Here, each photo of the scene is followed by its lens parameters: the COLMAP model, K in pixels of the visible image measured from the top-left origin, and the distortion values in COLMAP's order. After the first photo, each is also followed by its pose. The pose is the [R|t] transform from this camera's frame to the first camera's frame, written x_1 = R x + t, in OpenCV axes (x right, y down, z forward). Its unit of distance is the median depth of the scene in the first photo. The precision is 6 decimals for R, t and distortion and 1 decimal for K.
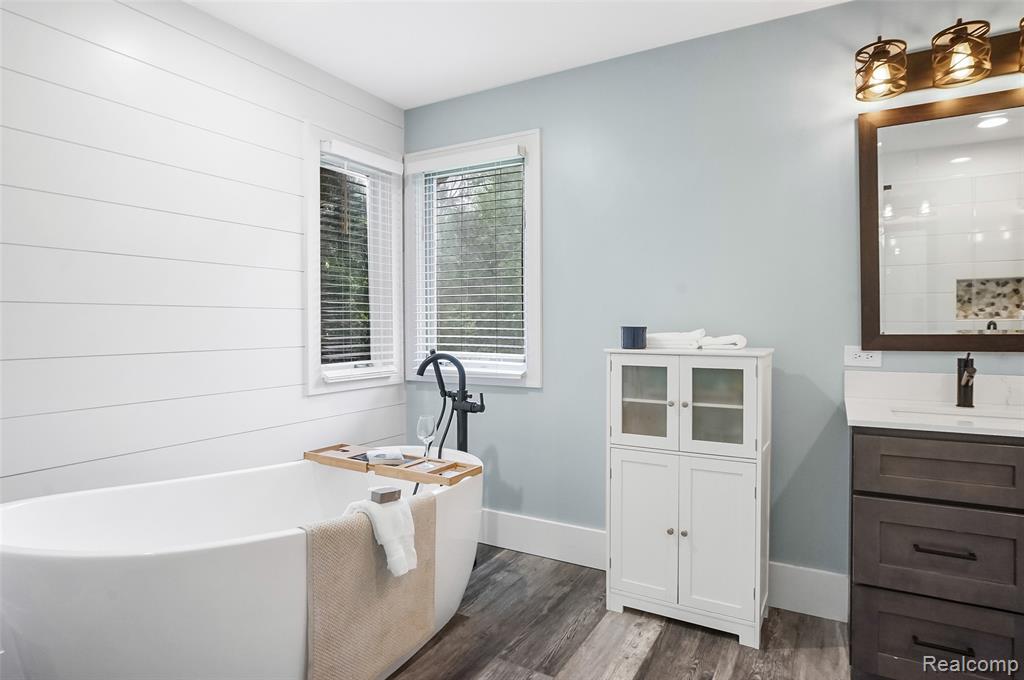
lens RADIAL K [[551.2, 0, 513.2], [0, 551.2, 338.2], [0, 0, 1]] dist [-0.031439, 0.013276]
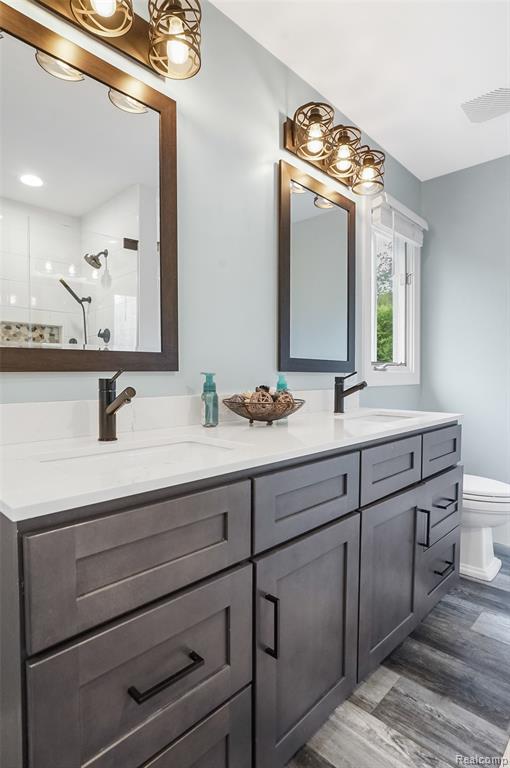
lens RADIAL K [[413.4, 0, 255.0], [0, 413.4, 387.0], [0, 0, 1]] dist [-0.031439, 0.013276]
pose [[0.242630, -0.015252, 0.969999, 0.271112], [0.008916, 0.999869, 0.013492, 0.038014], [-0.970078, 0.005375, 0.242735, 0.582090]]
